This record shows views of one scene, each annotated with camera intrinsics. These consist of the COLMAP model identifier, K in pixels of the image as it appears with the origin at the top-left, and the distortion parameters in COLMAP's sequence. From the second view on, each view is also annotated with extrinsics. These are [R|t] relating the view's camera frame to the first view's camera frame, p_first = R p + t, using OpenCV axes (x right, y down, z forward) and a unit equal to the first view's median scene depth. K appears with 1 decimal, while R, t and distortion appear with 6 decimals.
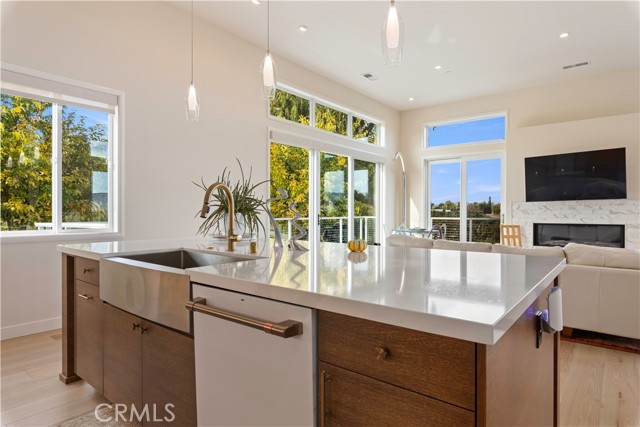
lens RADIAL K [[358.9, 0, 320.0], [0, 358.9, 213.5], [0, 0, 1]] dist [0.002792, 0.000843]
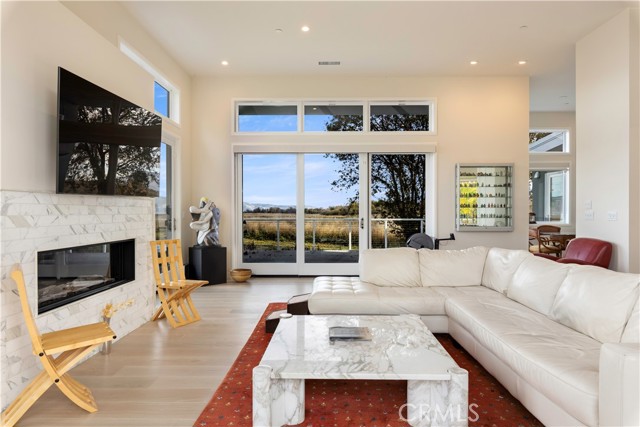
lens RADIAL K [[378.9, 0, 320.0], [0, 378.9, 213.5], [0, 0, 1]] dist [-0.002289, -0.000641]
pose [[-0.644761, -0.001867, 0.764382, 0.126290], [0.005181, 0.999963, 0.006812, -0.013445], [-0.764366, 0.008352, -0.644728, 1.047242]]
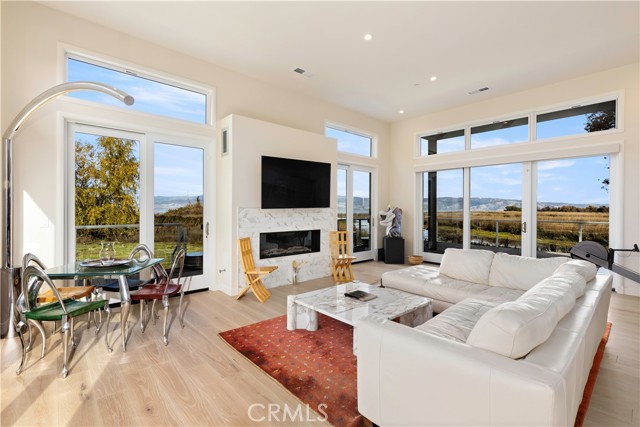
lens RADIAL K [[295.2, 0, 320.0], [0, 295.2, 213.5], [0, 0, 1]] dist [0.000873, 0.000174]
pose [[0.130949, -0.013748, 0.991294, -0.089684], [-0.000008, 0.999904, 0.013868, -0.030783], [-0.991389, -0.001824, 0.130936, 0.779269]]
